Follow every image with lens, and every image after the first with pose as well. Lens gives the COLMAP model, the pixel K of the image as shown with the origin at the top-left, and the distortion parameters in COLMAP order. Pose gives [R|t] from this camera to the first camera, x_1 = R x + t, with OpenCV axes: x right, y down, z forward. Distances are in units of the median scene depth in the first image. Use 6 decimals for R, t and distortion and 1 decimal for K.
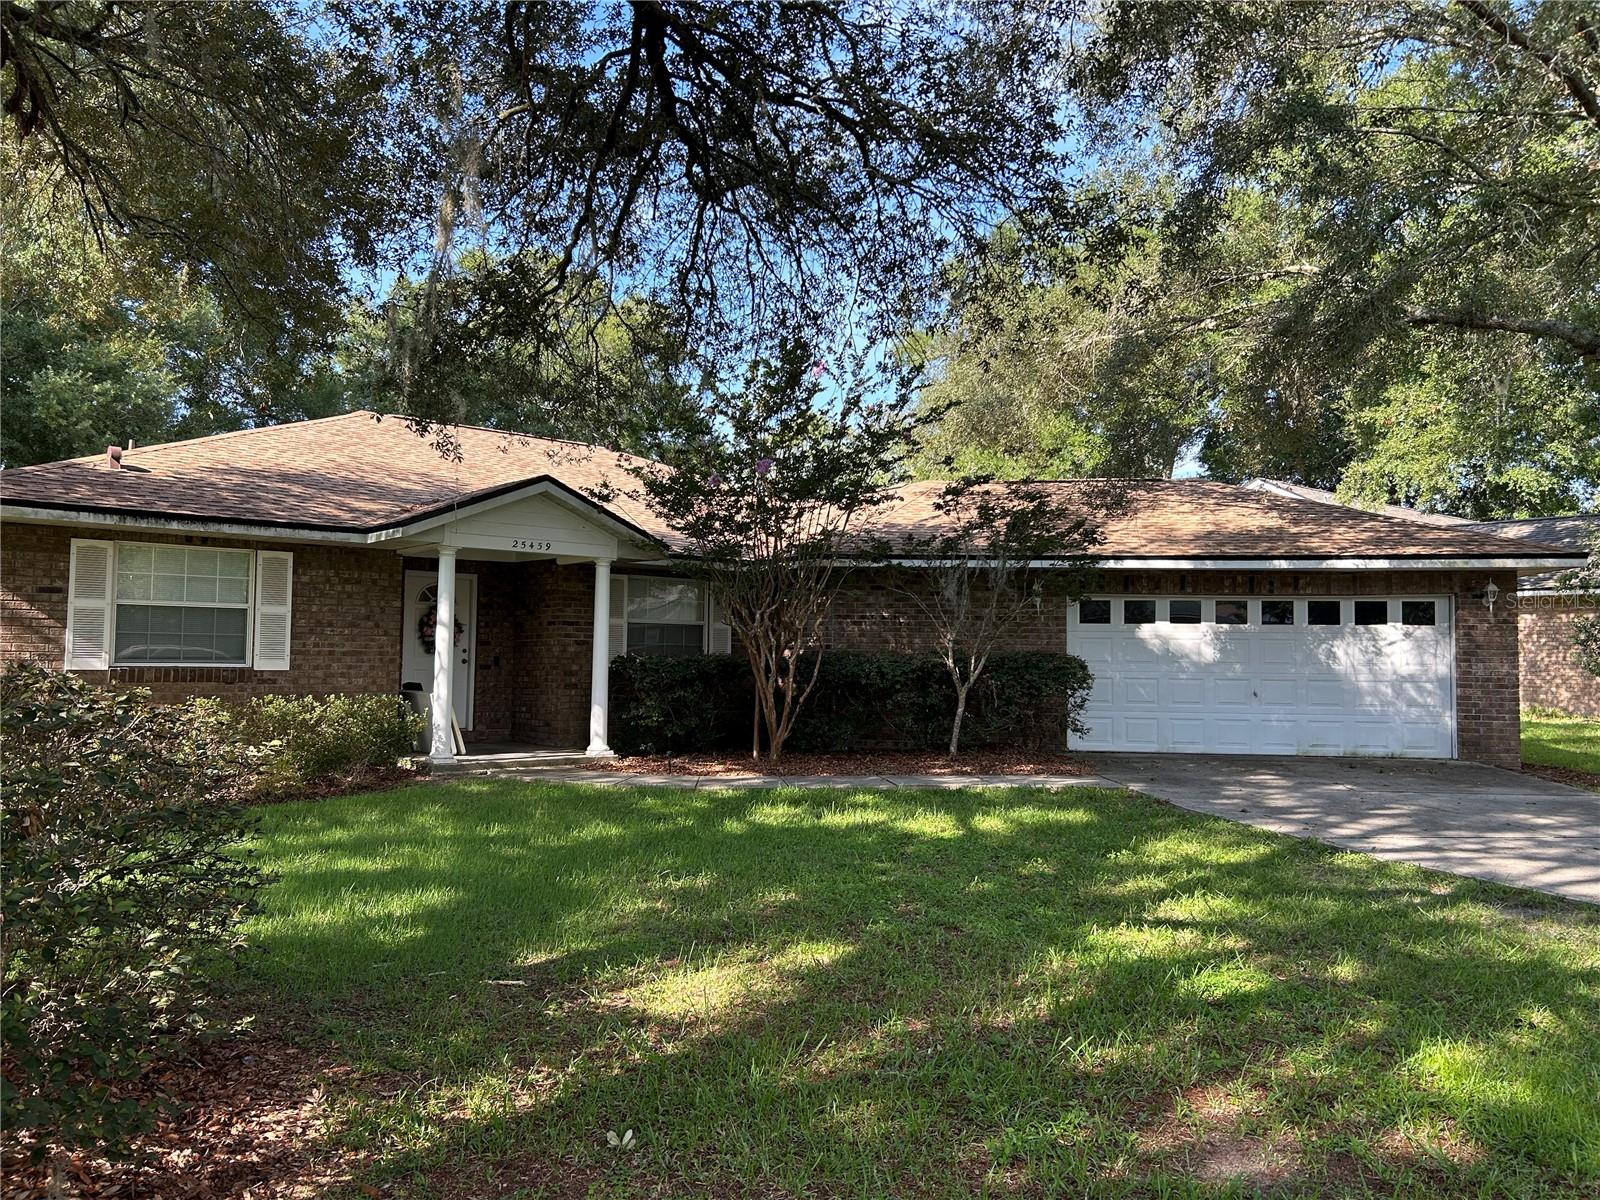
lens RADIAL K [[1214.6, 0, 800.2], [0, 1214.6, 600.7], [0, 0, 1]] dist [0.003205, -0.002159]
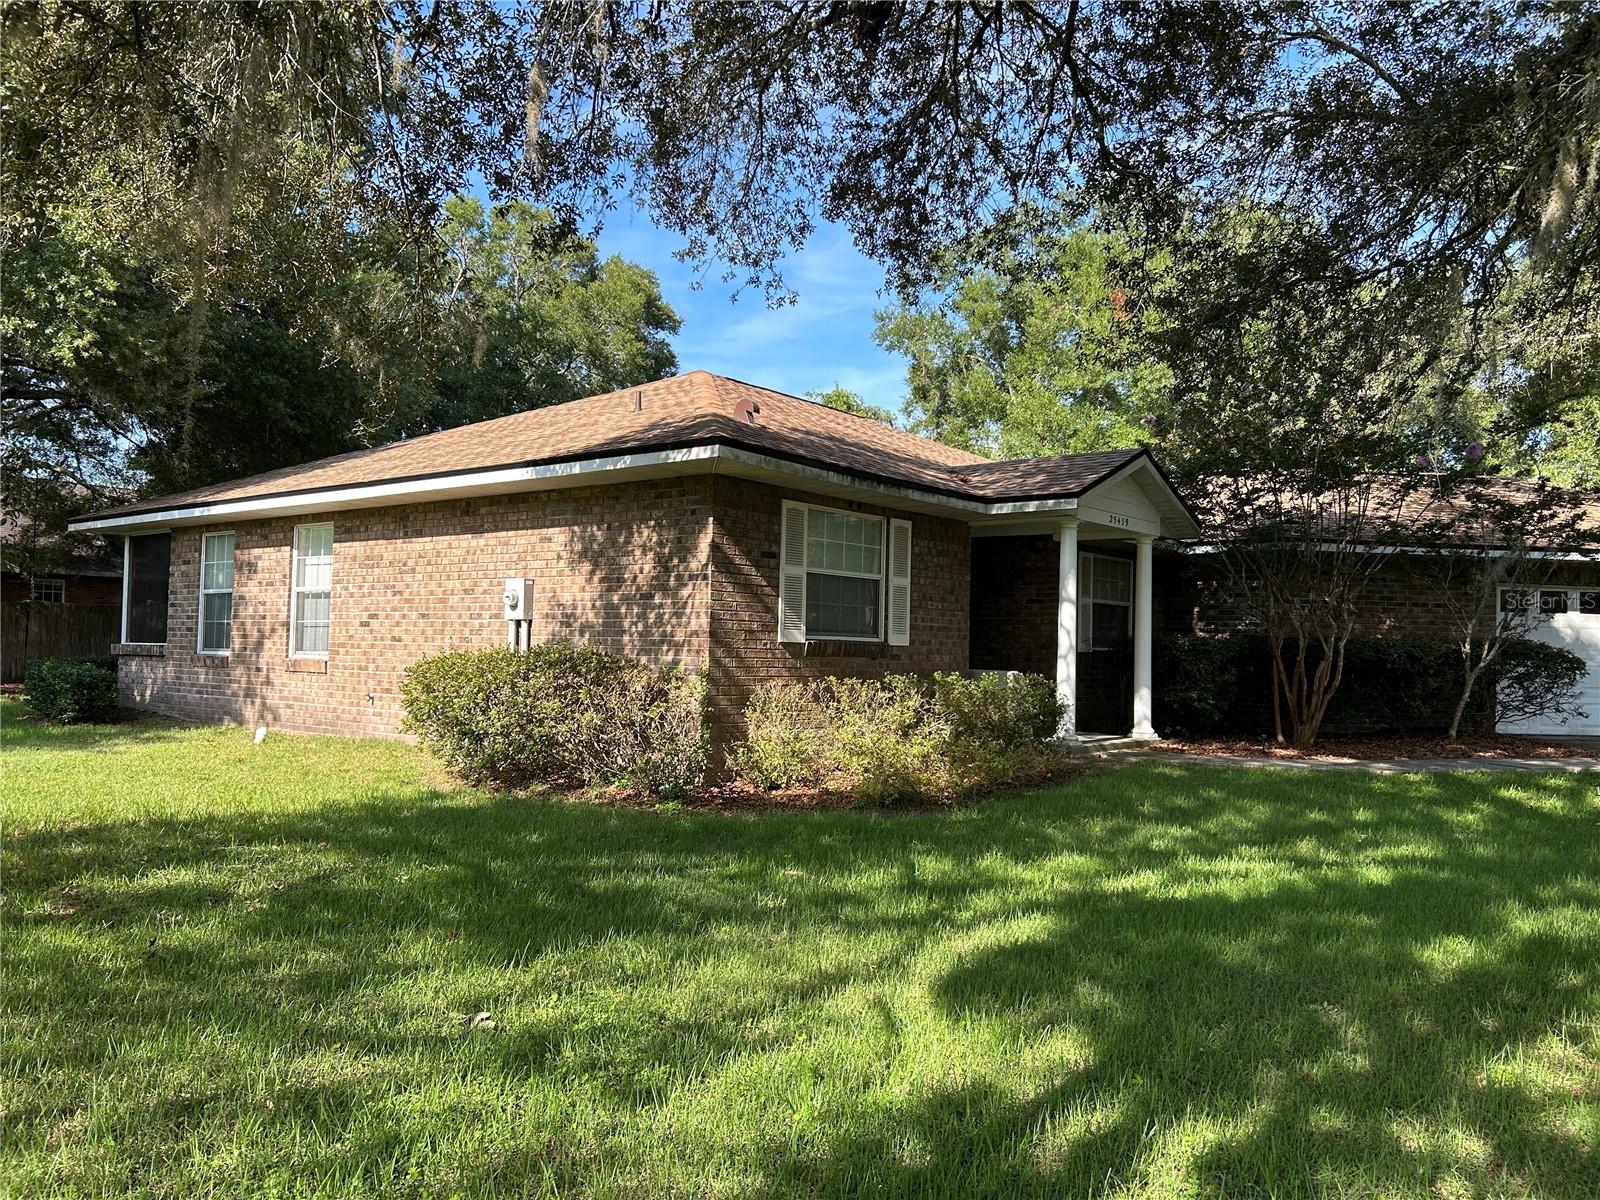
lens RADIAL K [[1214.6, 0, 800.1], [0, 1214.6, 601.6], [0, 0, 1]] dist [0.003205, -0.002159]
pose [[0.987232, 0.021188, 0.157876, -0.643737], [-0.023571, 0.999635, 0.013238, 0.011895], [-0.157538, -0.016790, 0.987370, 0.082514]]
